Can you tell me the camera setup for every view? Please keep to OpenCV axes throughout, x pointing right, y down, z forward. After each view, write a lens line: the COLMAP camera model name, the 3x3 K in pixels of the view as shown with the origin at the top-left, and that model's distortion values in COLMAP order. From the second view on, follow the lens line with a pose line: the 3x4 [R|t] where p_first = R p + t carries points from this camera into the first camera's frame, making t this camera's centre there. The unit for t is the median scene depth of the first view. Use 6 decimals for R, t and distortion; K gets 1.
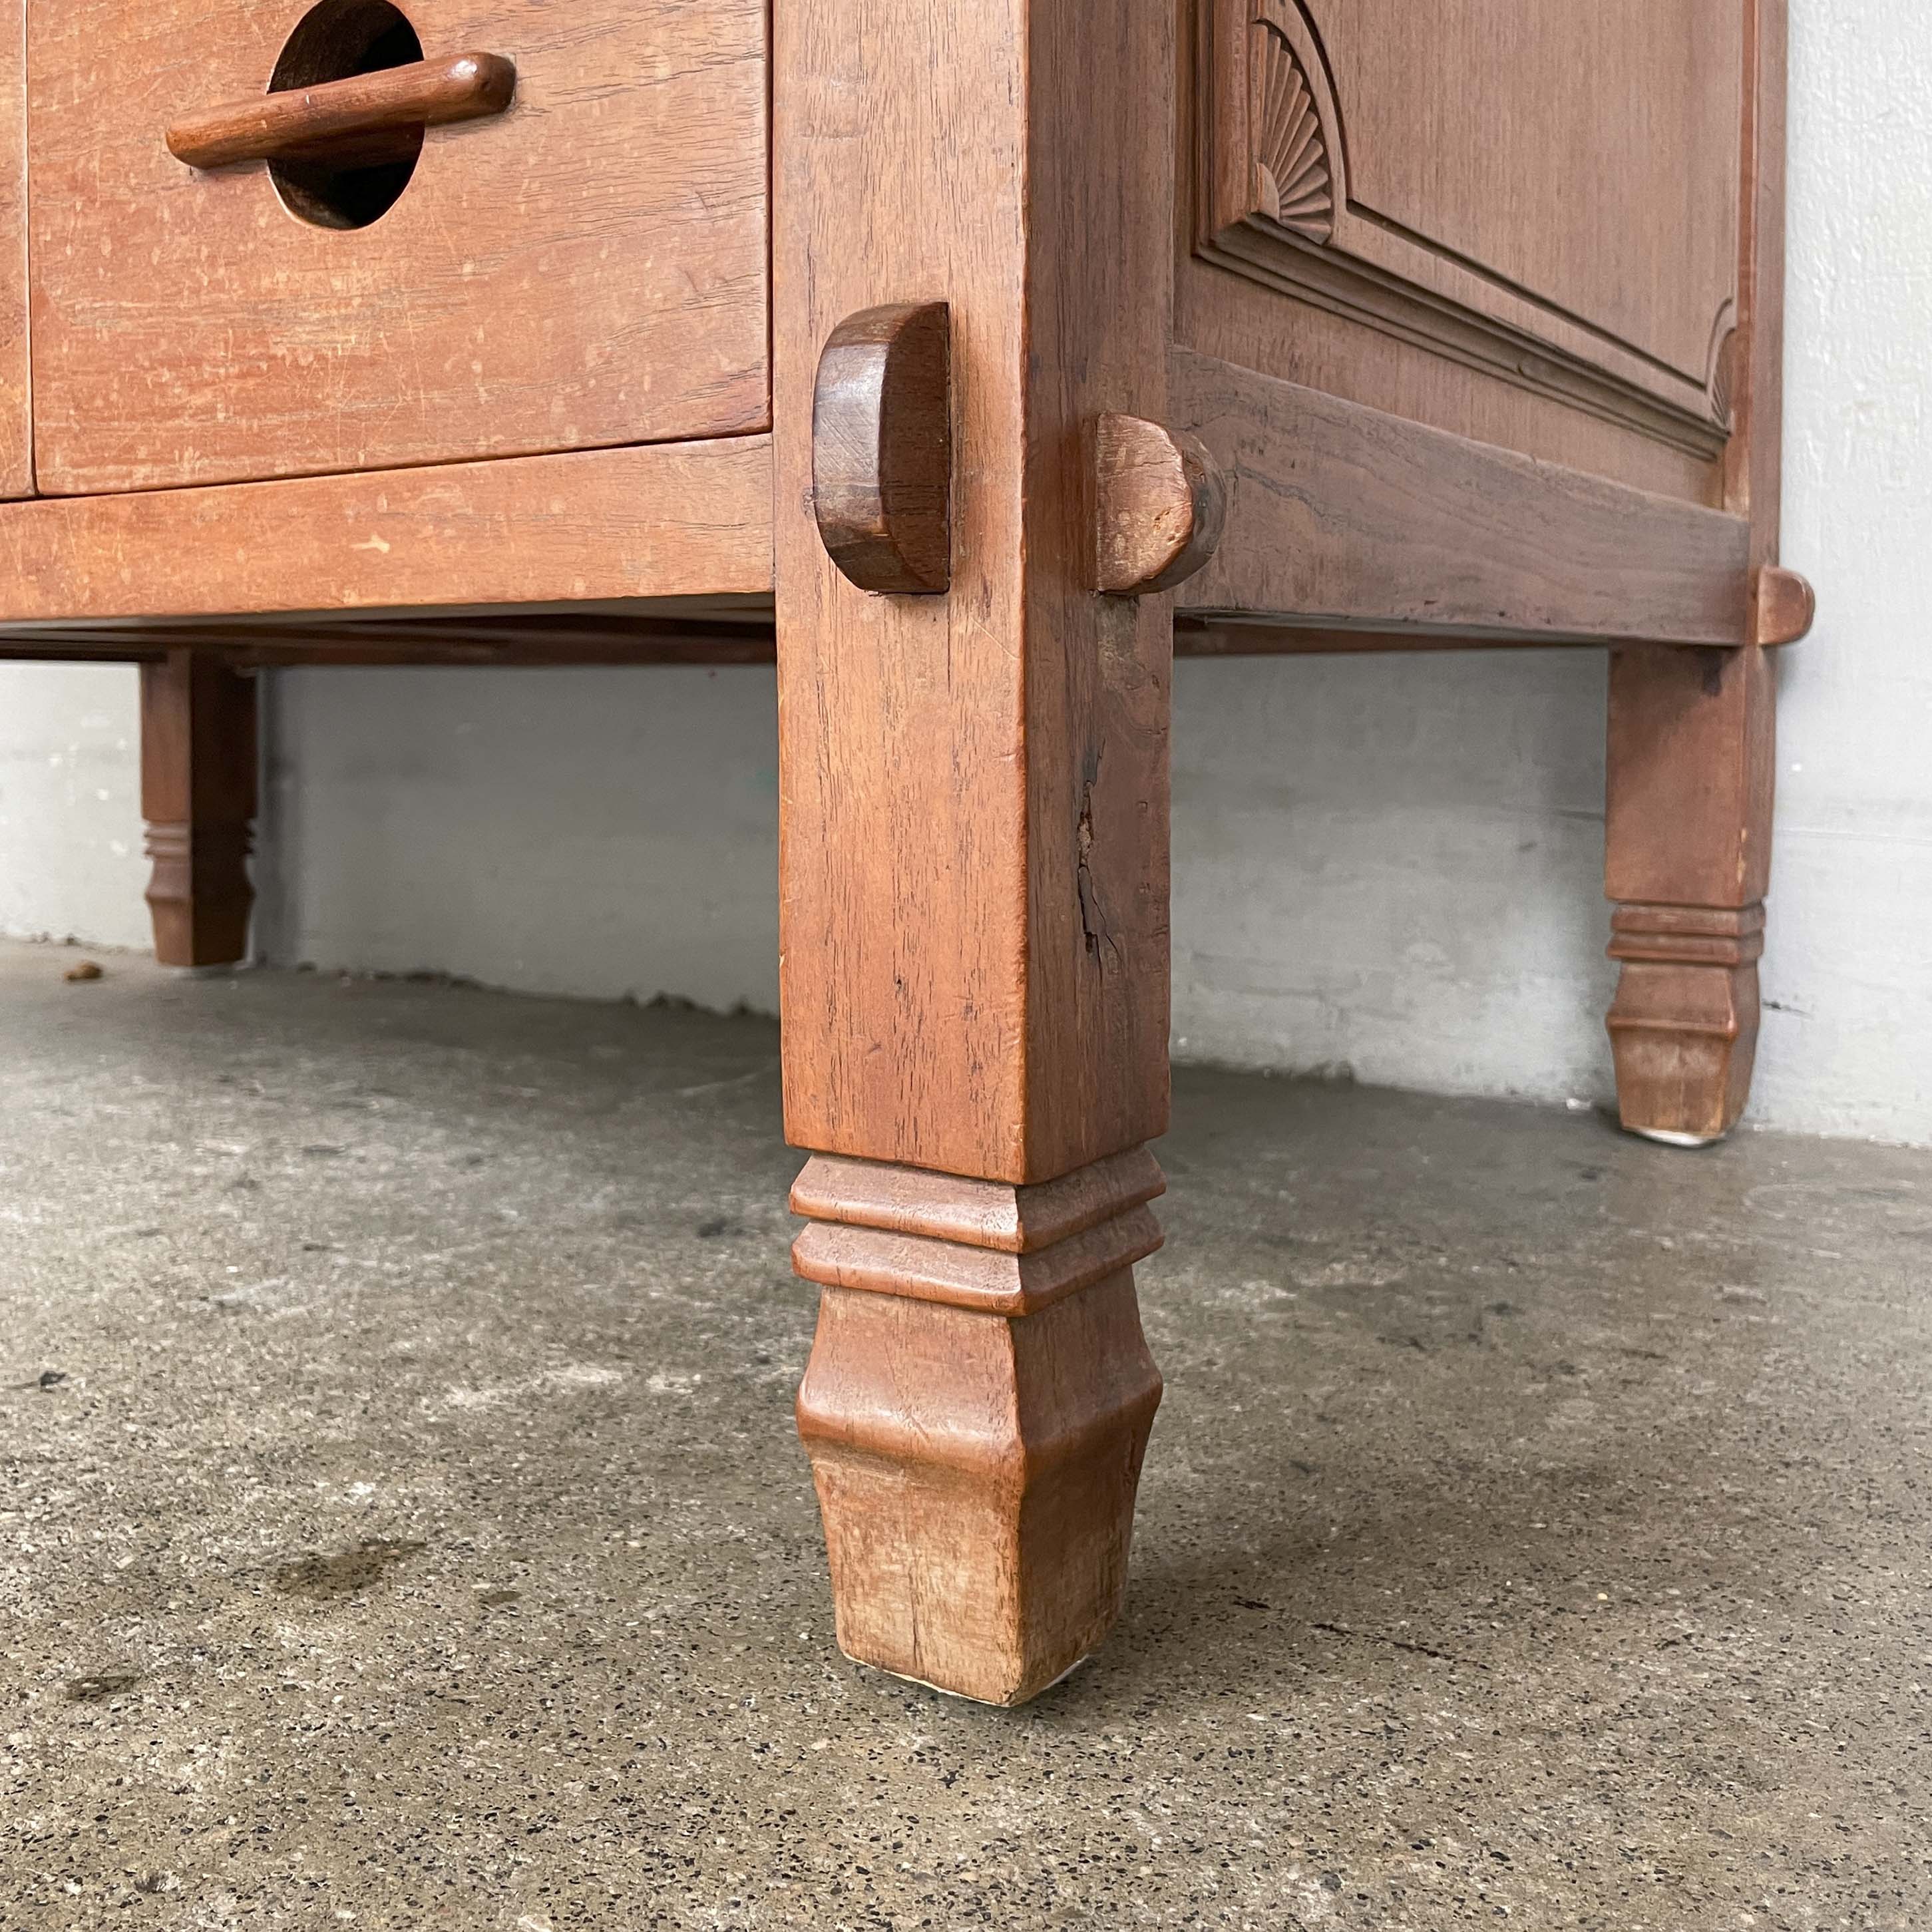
lens RADIAL K [[2091.2, 0, 913.6], [0, 2091.2, 767.3], [0, 0, 1]] dist [0.056081, -0.014981]
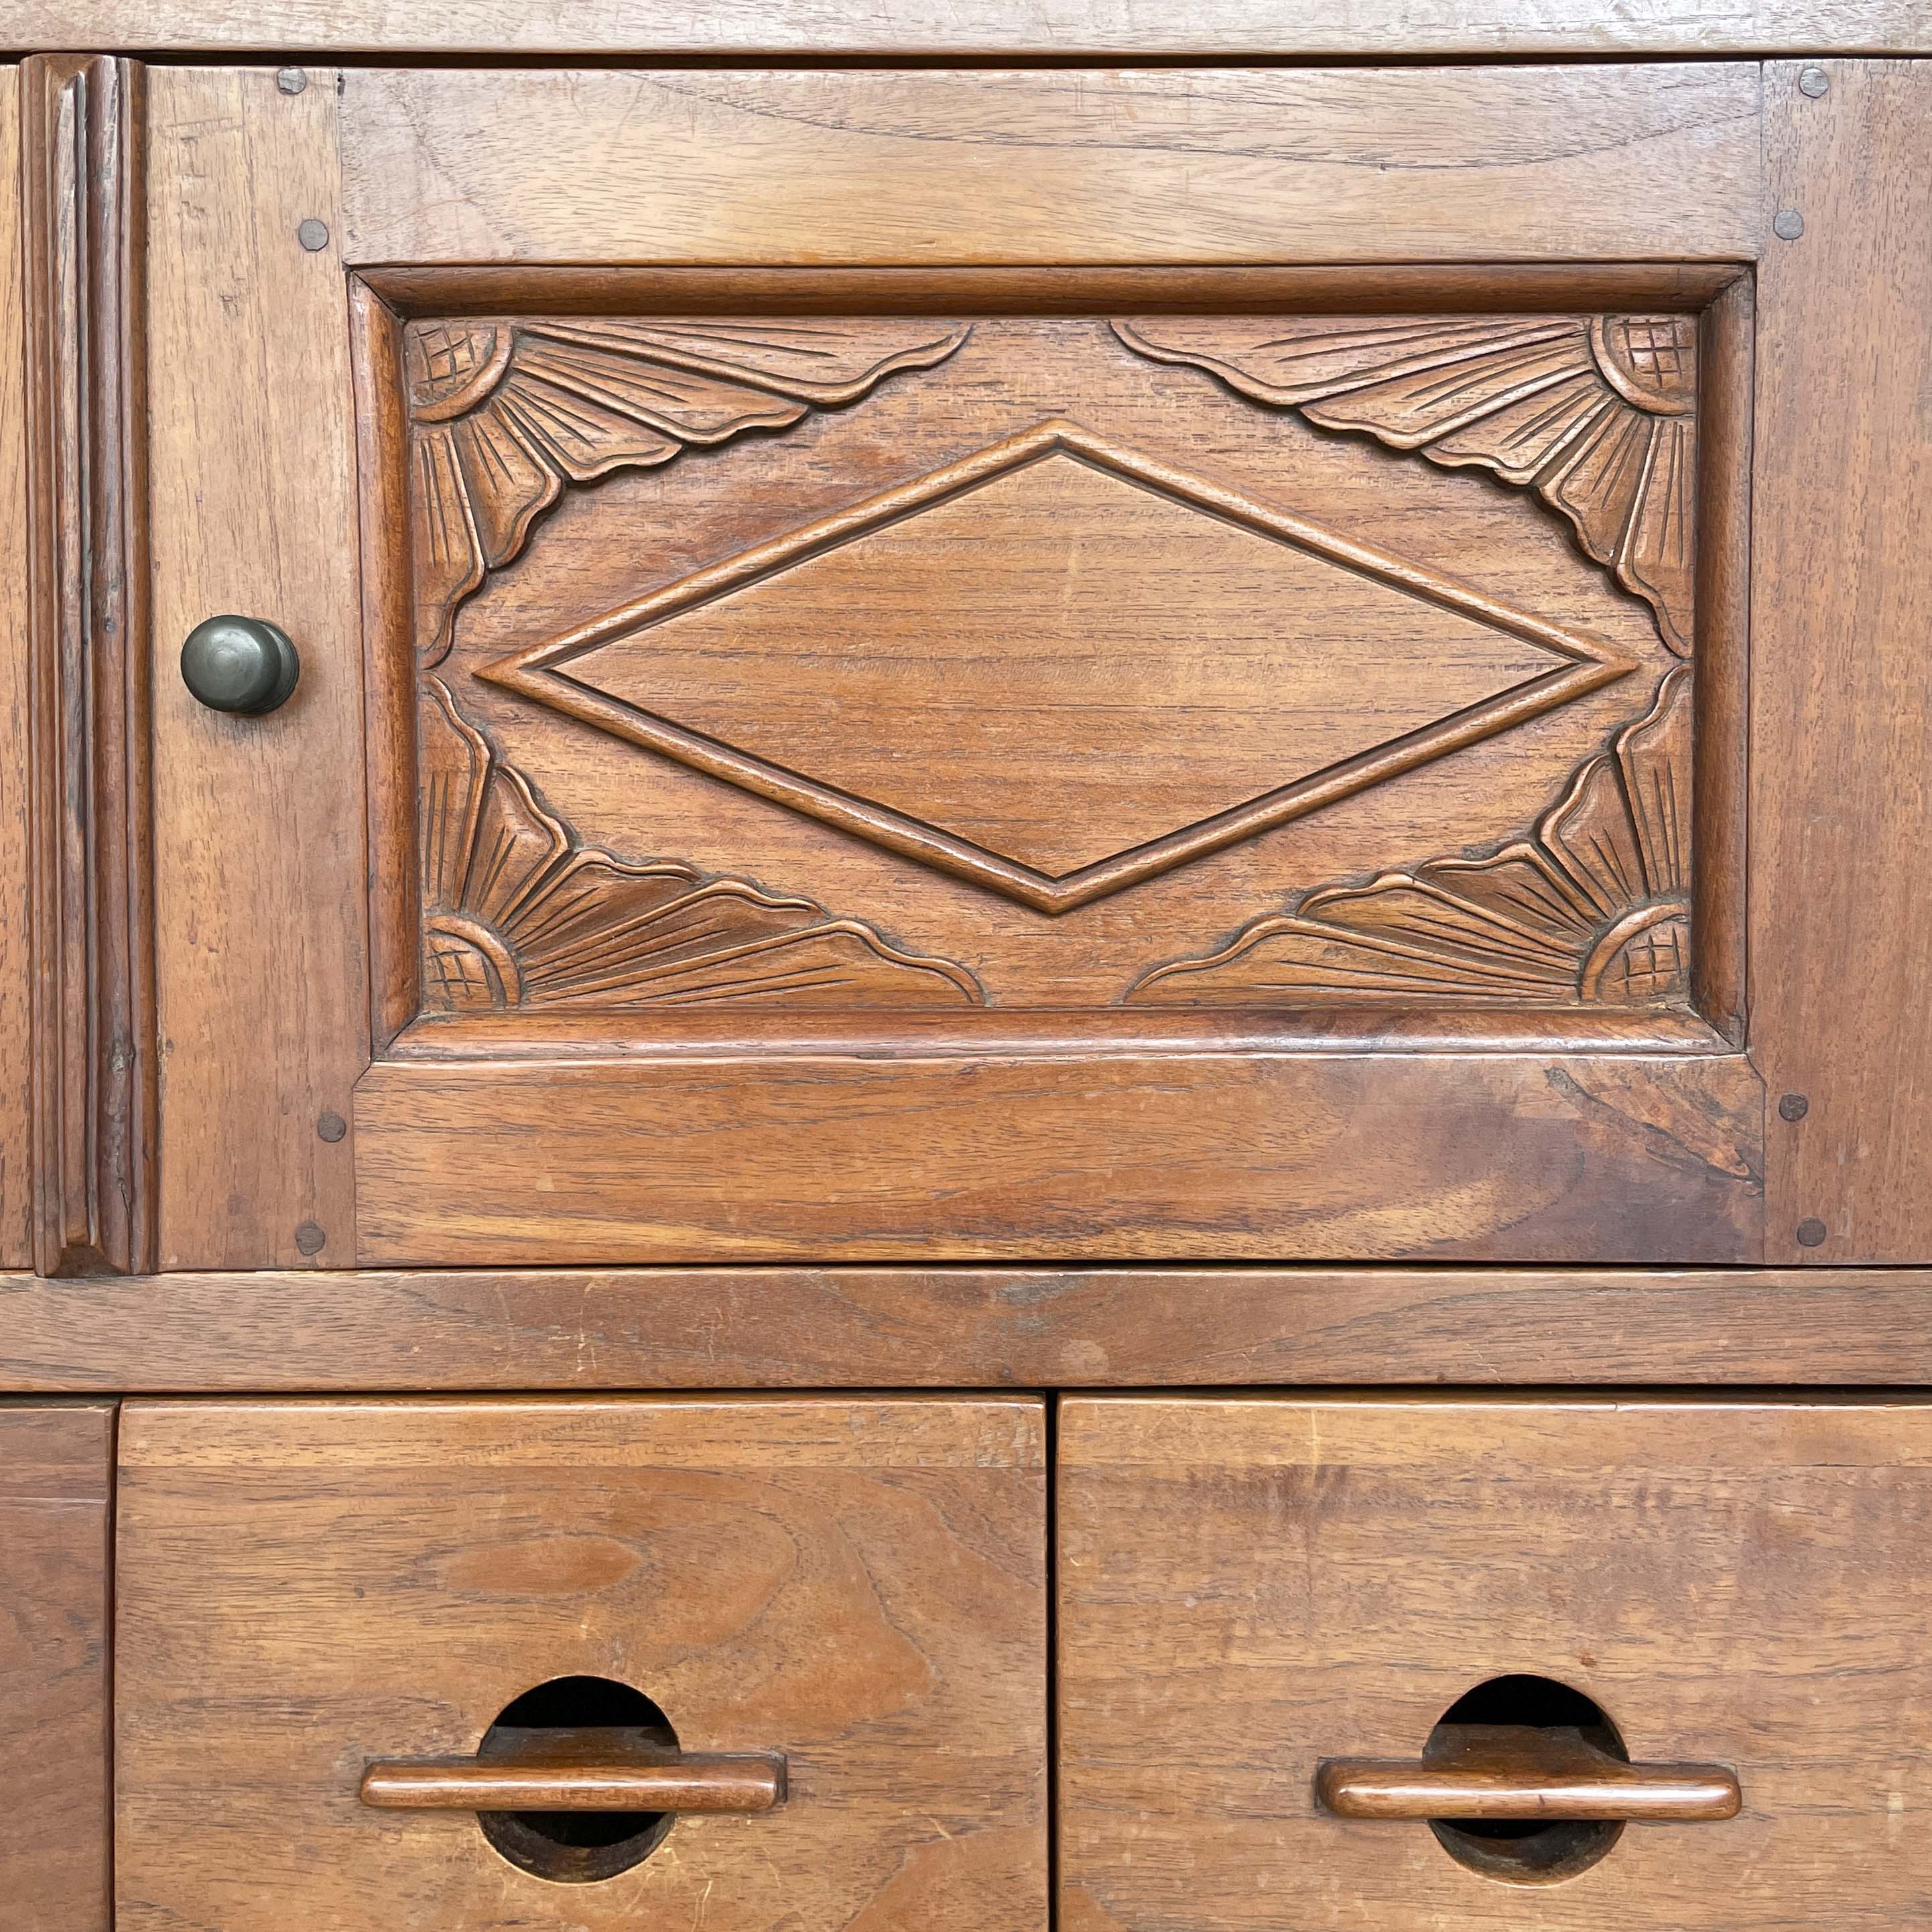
lens RADIAL K [[2274.3, 0, 956.5], [0, 2274.3, 872.6], [0, 0, 1]] dist [0.139649, -0.256966]
pose [[0.826135, -0.002526, 0.563466, -1.211455], [0.015373, 0.999719, -0.018058, -0.775034], [-0.563262, 0.023581, 0.825942, 0.141896]]
